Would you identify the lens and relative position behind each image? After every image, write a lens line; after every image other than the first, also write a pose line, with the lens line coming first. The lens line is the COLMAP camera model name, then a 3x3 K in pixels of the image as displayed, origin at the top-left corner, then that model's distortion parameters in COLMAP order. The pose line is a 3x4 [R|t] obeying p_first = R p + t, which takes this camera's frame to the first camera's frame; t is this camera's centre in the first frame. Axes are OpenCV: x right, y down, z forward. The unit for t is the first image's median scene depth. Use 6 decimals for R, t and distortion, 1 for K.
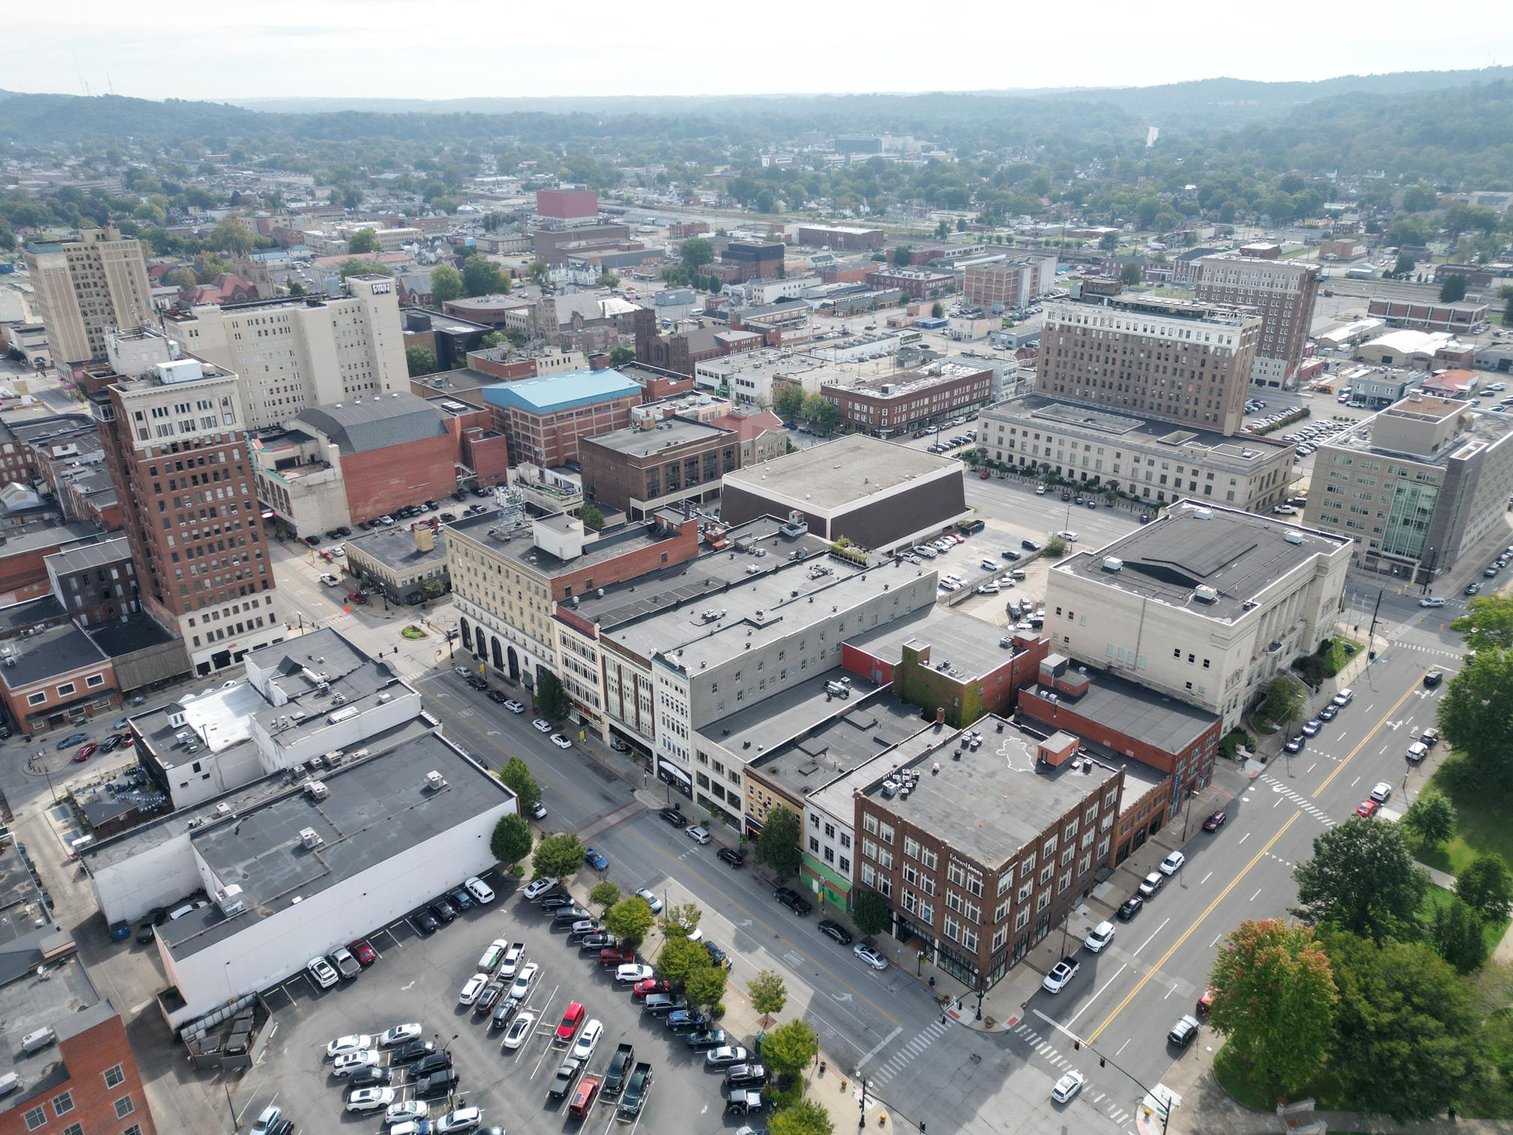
lens RADIAL K [[1060.3, 0, 748.0], [0, 1060.3, 565.1], [0, 0, 1]] dist [0.065220, -0.054067]
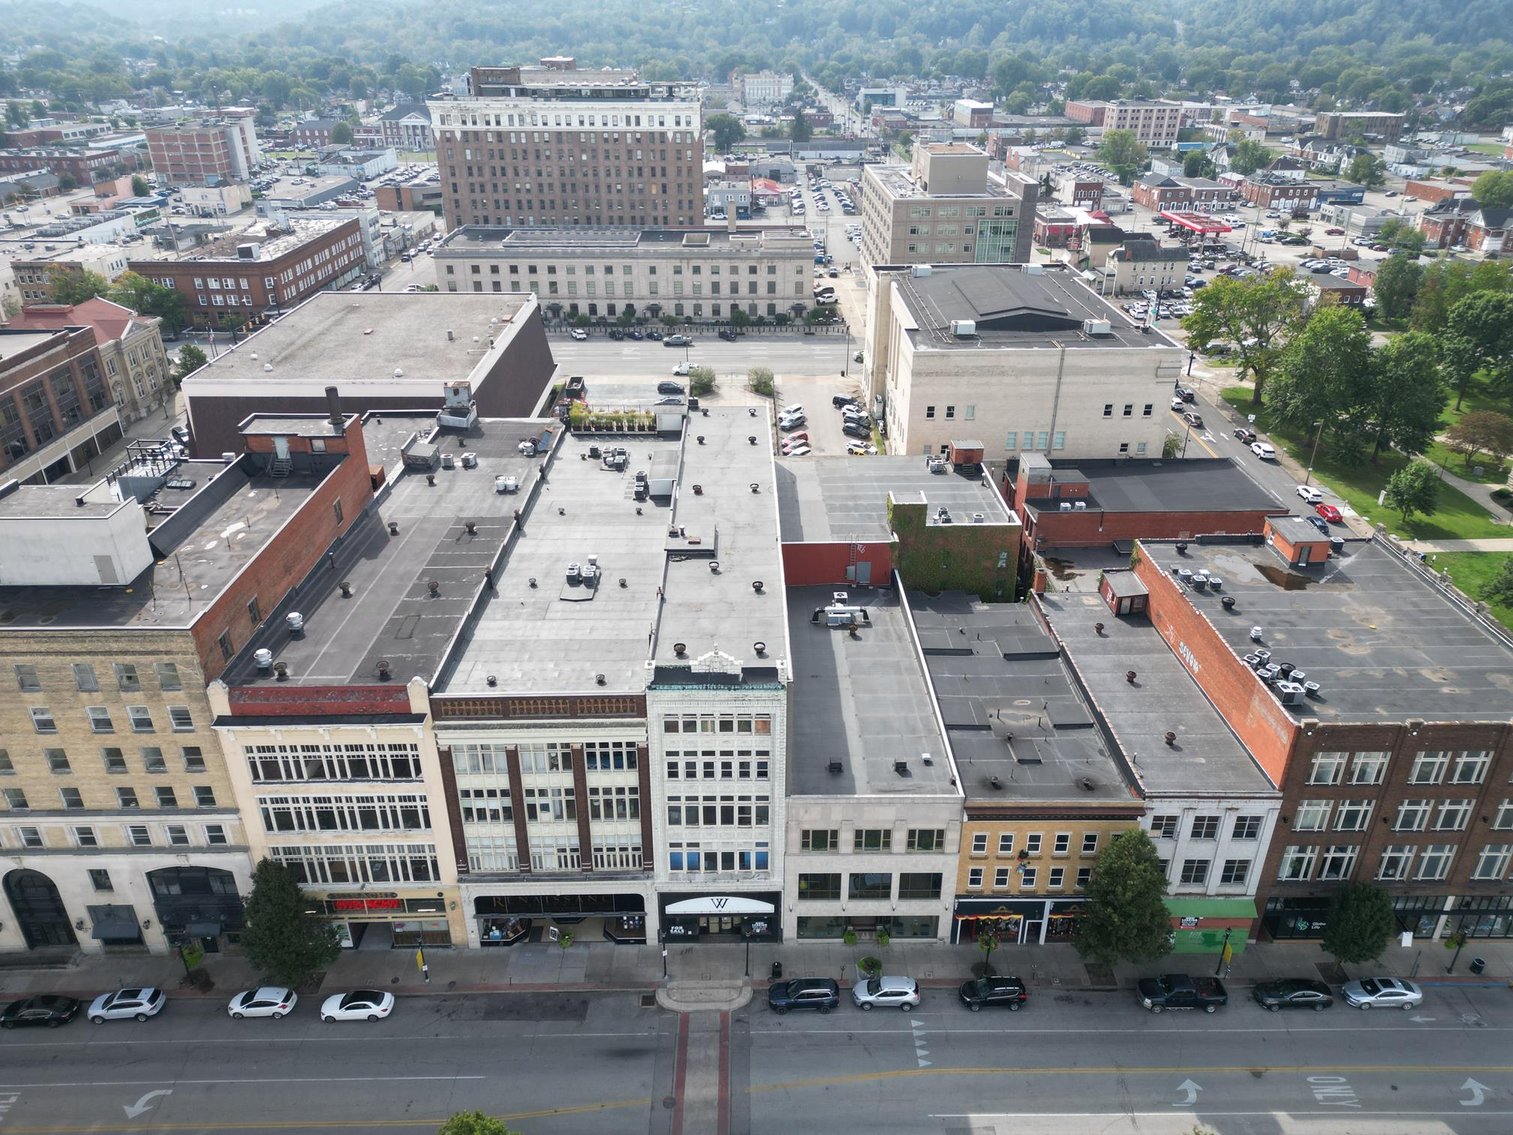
lens RADIAL K [[1060.3, 0, 759.9], [0, 1060.3, 570.7], [0, 0, 1]] dist [0.065220, -0.054067]
pose [[0.675250, -0.327271, 0.661008, -0.252100], [0.288098, 0.942010, 0.172092, -0.009737], [-0.678997, 0.074230, 0.730378, 0.530069]]
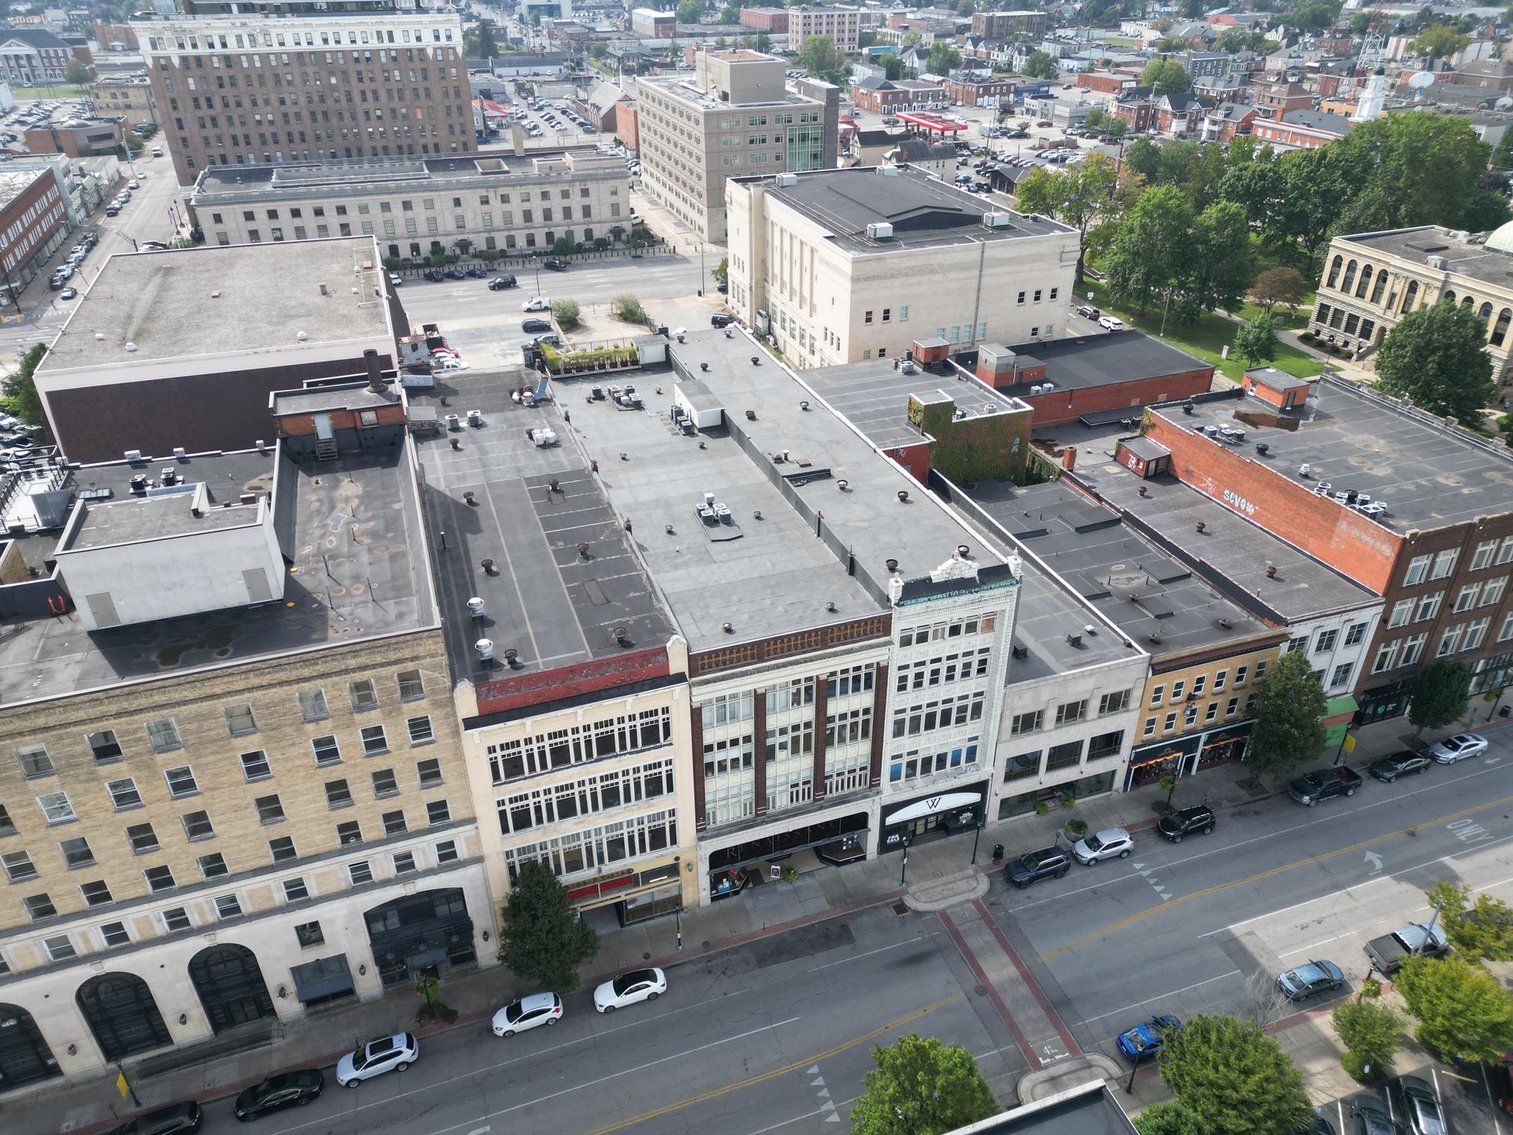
lens RADIAL K [[1060.3, 0, 763.1], [0, 1060.3, 569.3], [0, 0, 1]] dist [0.065220, -0.054067]
pose [[0.407211, -0.463297, 0.787106, -0.339522], [0.368160, 0.871941, 0.322763, -0.059323], [-0.835845, 0.158348, 0.525631, 0.655156]]
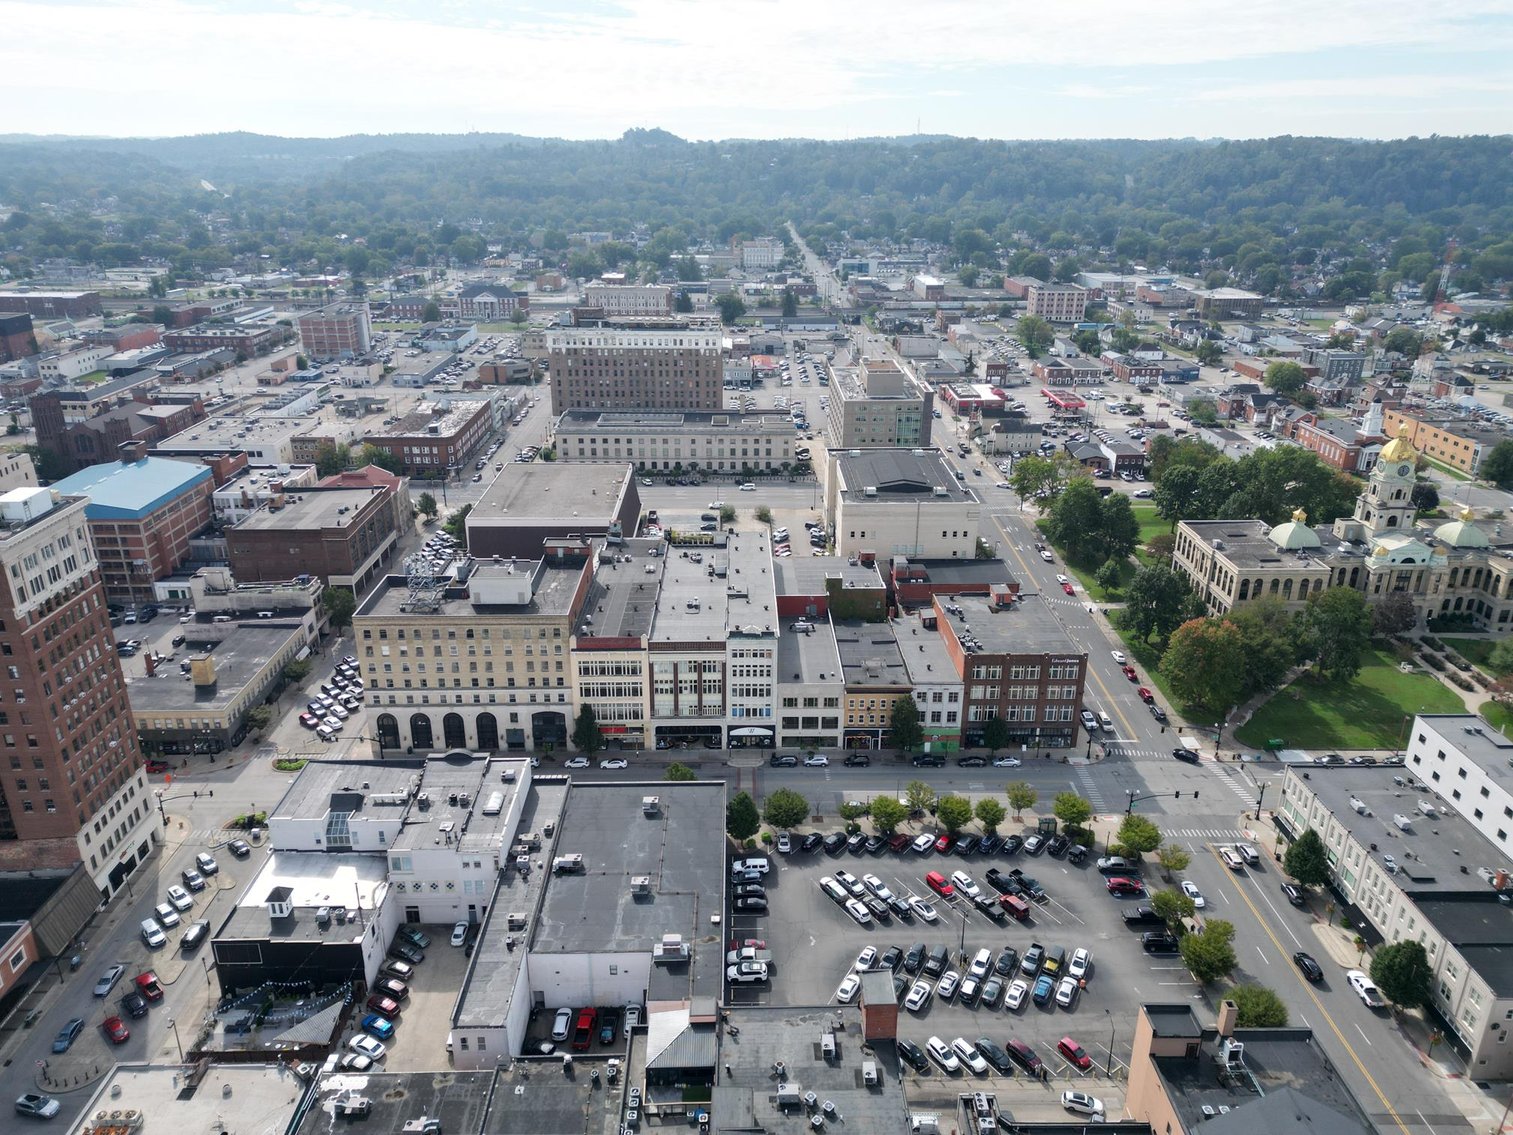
lens RADIAL K [[1060.3, 0, 764.8], [0, 1060.3, 572.1], [0, 0, 1]] dist [0.065220, -0.054067]
pose [[0.667766, -0.259016, 0.697853, -0.659051], [0.285014, 0.955031, 0.081746, -0.047323], [-0.687645, 0.144311, 0.711561, 0.128612]]
